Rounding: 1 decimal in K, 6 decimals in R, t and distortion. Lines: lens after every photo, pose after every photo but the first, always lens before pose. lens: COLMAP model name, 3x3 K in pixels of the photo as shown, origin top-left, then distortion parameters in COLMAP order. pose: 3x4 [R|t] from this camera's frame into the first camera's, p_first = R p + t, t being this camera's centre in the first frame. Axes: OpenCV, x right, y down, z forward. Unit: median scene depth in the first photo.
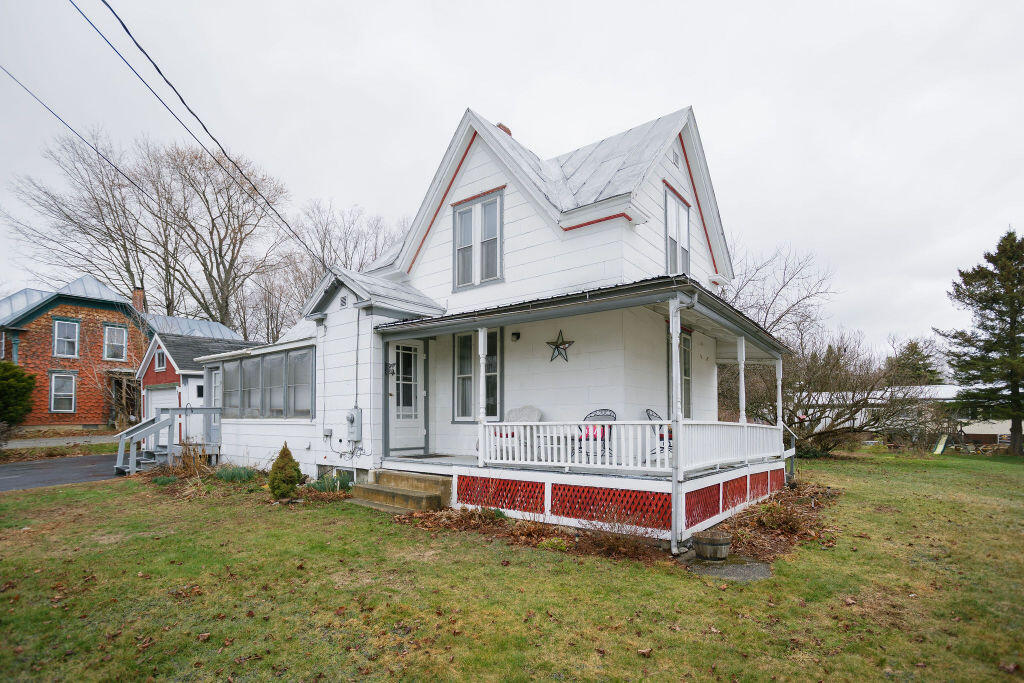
lens RADIAL K [[512.3, 0, 512.1], [0, 512.3, 410.8], [0, 0, 1]] dist [-0.002290, 0.000541]
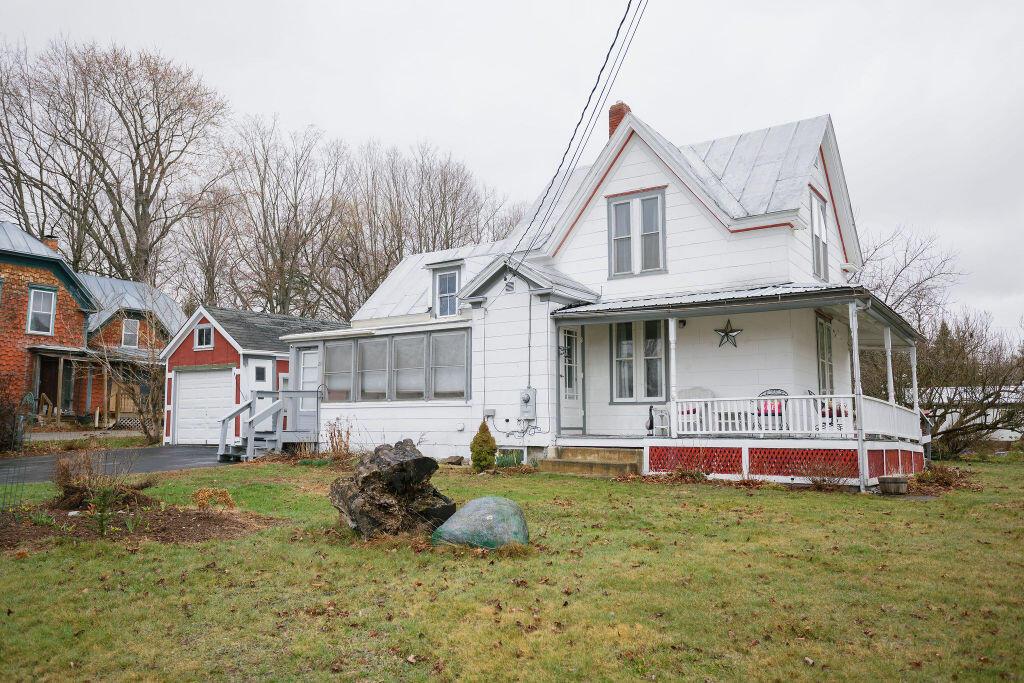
lens RADIAL K [[803.6, 0, 516.5], [0, 803.6, 337.8], [0, 0, 1]] dist [0.028750, 0.001659]
pose [[0.997537, 0.012962, 0.068938, -0.413144], [-0.006199, 0.995224, -0.097421, 0.048593], [-0.069871, 0.096754, 0.992853, -0.601649]]
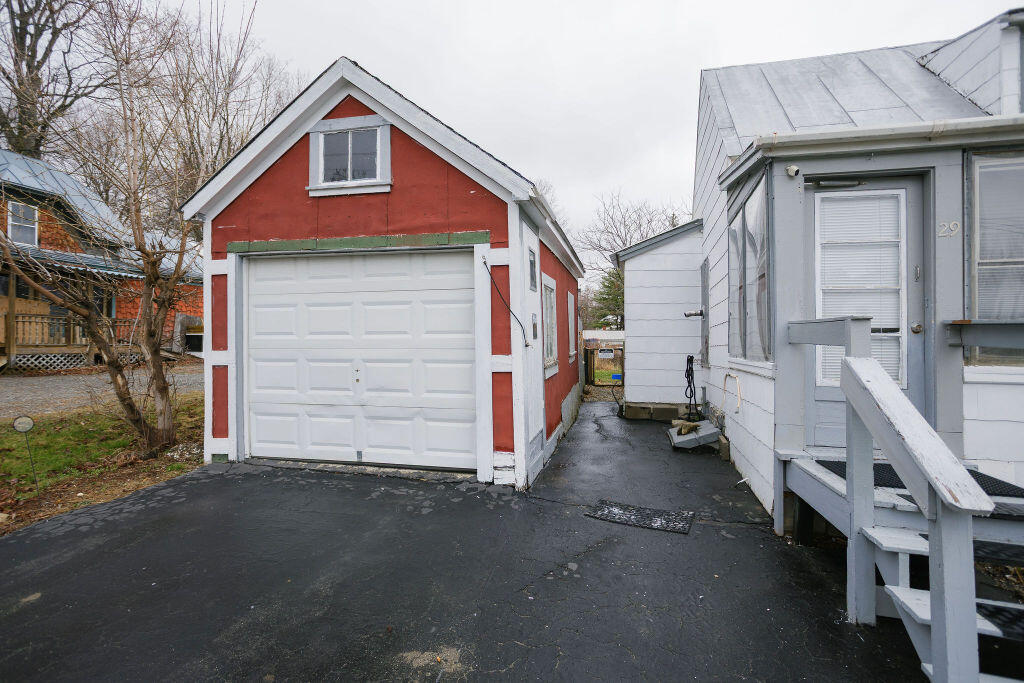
lens RADIAL K [[504.8, 0, 512.0], [0, 504.8, 341.5], [0, 0, 1]] dist [-0.058640, 0.028878]
pose [[0.908997, 0.006919, 0.416745, -1.149167], [-0.011890, 0.999886, 0.009333, 0.005147], [-0.416633, -0.013439, 0.908976, 1.119557]]
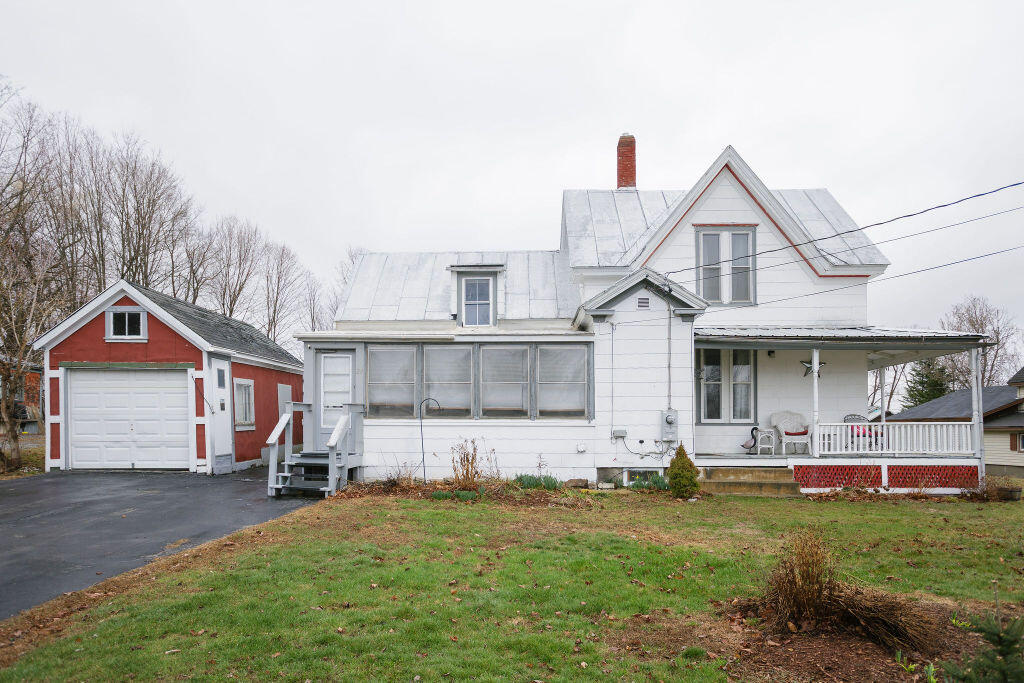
lens RADIAL K [[618.9, 0, 527.8], [0, 618.9, 428.4], [0, 0, 1]] dist [-0.001891, 0.001084]
pose [[0.796699, 0.003724, 0.604365, -1.200270], [-0.013000, 0.999855, 0.010977, 0.021694], [-0.604237, -0.016602, 0.796632, 0.158773]]
